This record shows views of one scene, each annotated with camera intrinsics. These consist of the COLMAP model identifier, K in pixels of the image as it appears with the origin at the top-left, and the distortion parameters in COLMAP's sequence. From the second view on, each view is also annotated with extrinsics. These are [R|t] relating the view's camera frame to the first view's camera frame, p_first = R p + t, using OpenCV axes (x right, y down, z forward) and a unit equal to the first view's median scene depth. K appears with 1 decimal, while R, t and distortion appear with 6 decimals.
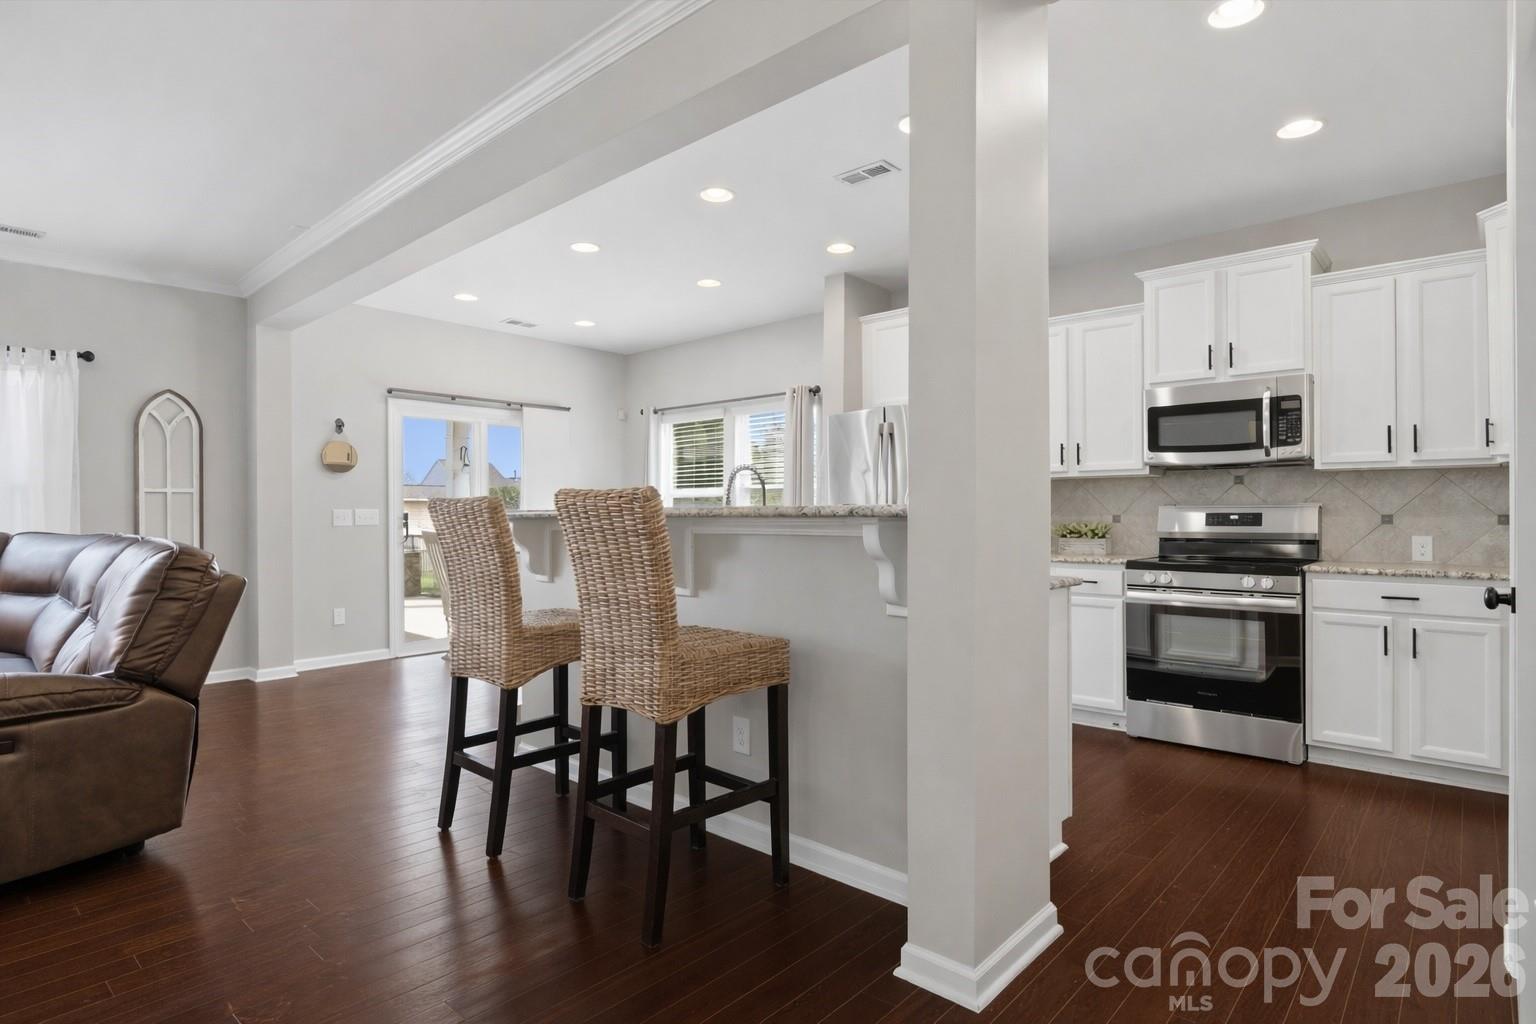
lens RADIAL K [[761.3, 0, 760.9], [0, 761.3, 512.8], [0, 0, 1]] dist [-0.016571, 0.004550]
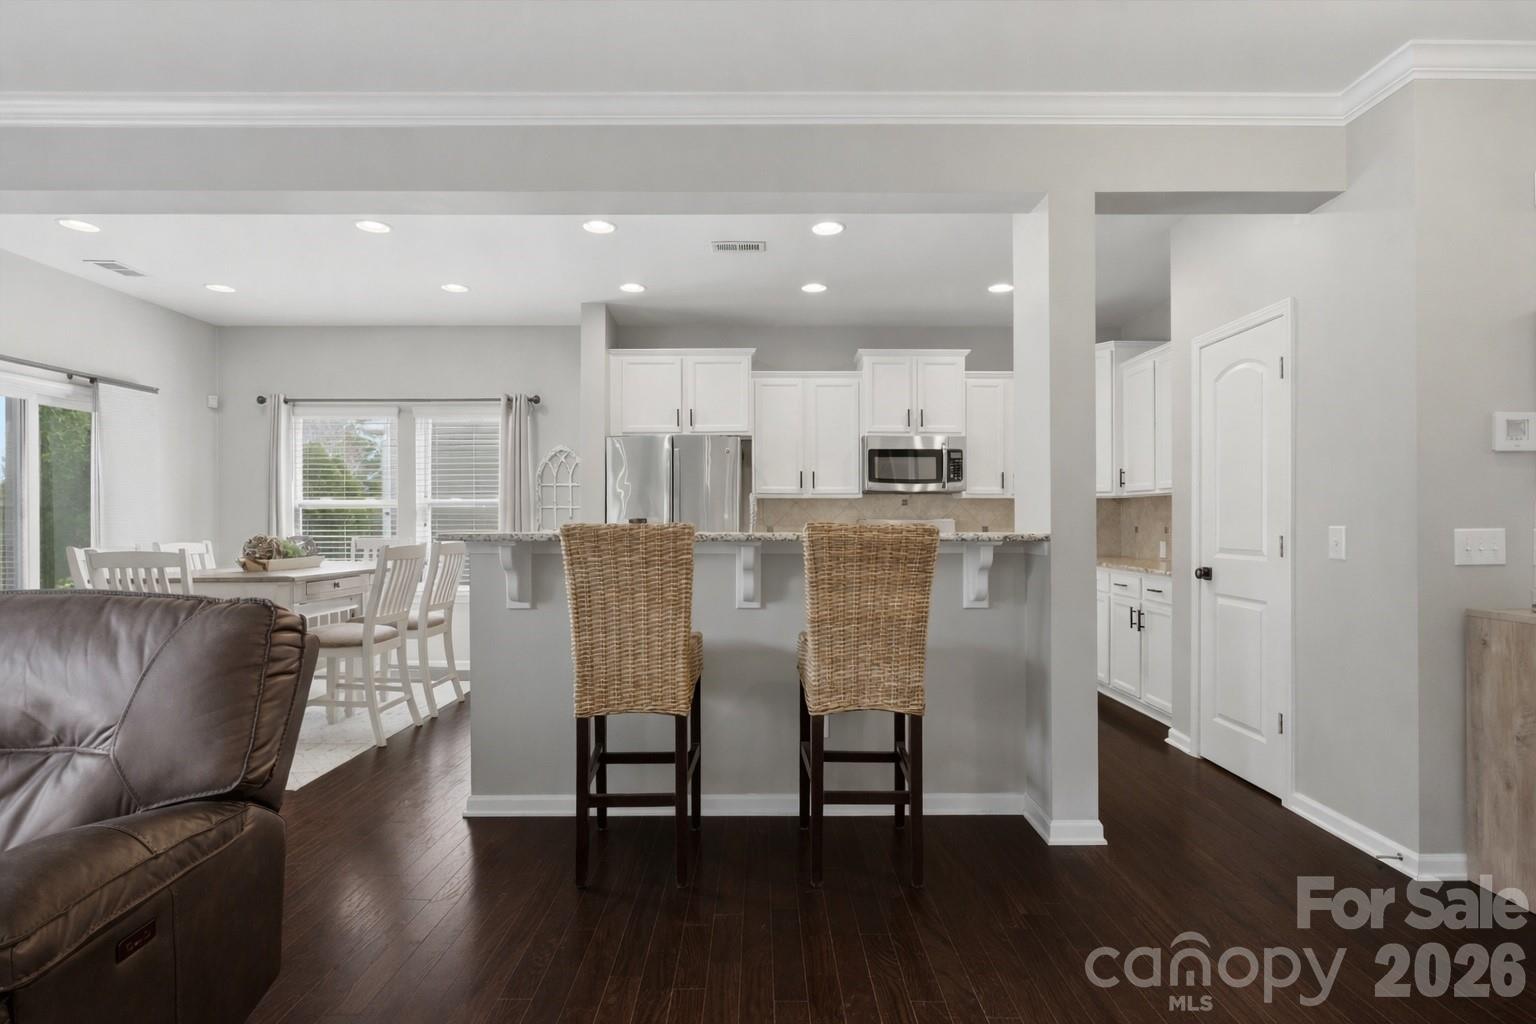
lens RADIAL K [[761.3, 0, 767.4], [0, 761.3, 523.7], [0, 0, 1]] dist [-0.016571, 0.004550]
pose [[0.750320, -0.009311, 0.661009, -0.525935], [0.001379, 0.999921, 0.012519, -0.020526], [-0.661073, -0.008482, 0.750274, 0.080068]]
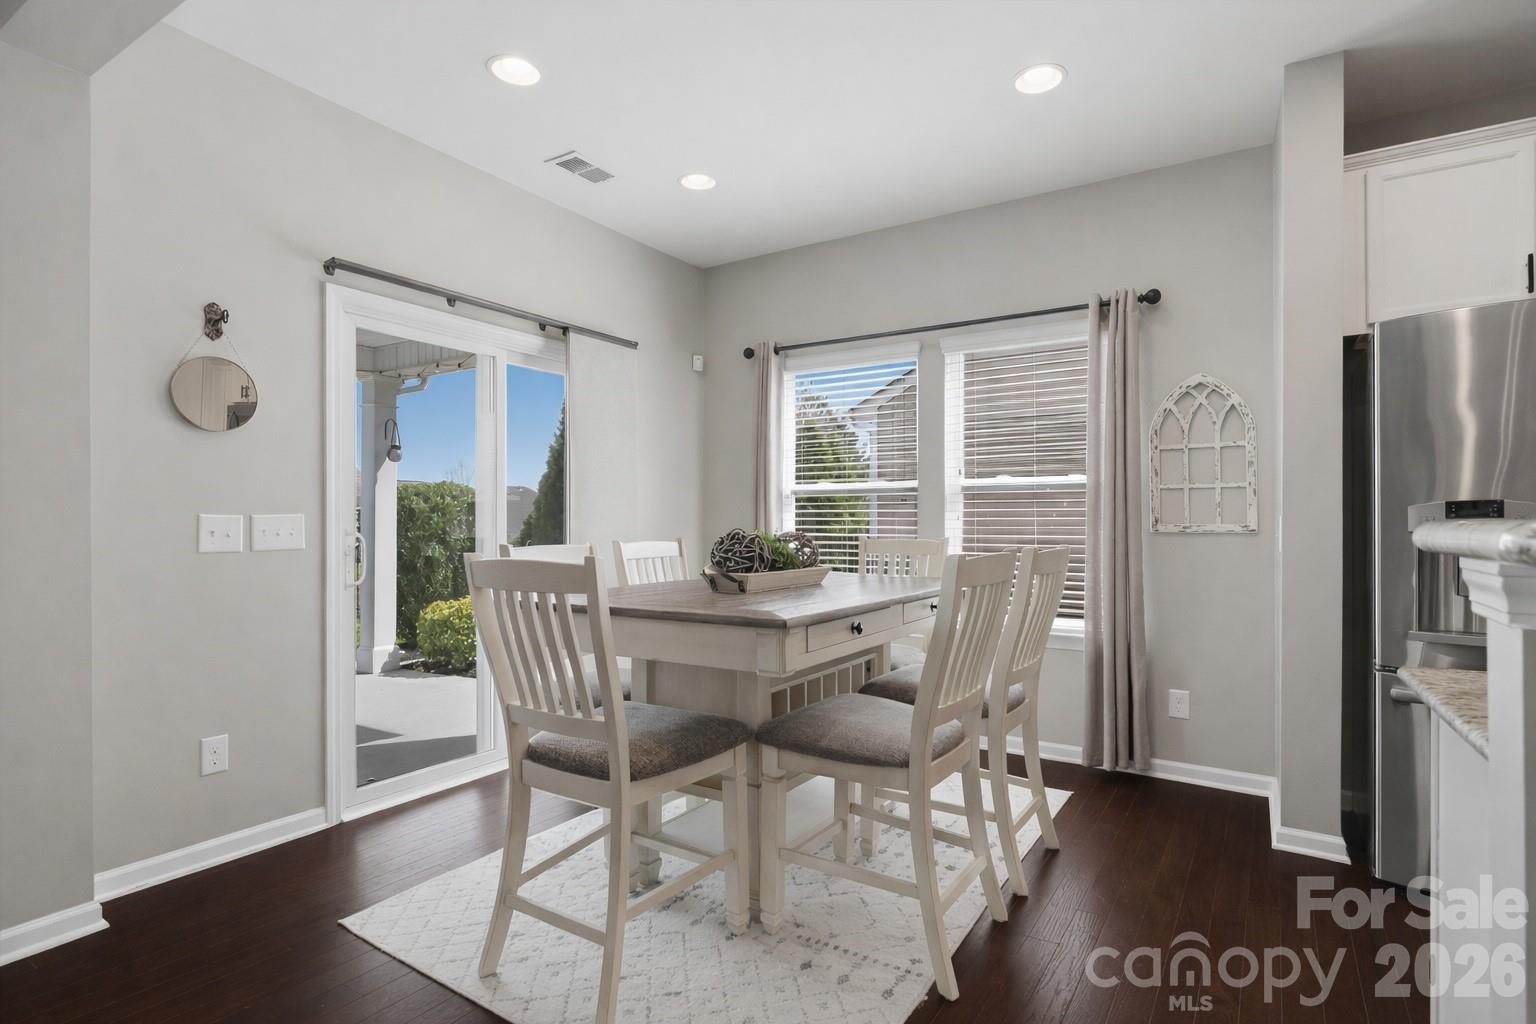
lens RADIAL K [[761.3, 0, 775.5], [0, 761.3, 513.4], [0, 0, 1]] dist [-0.016571, 0.004550]
pose [[0.988460, -0.001955, 0.151466, -0.421408], [0.002685, 0.999986, -0.004609, -0.003211], [-0.151455, 0.004963, 0.988452, 0.724552]]
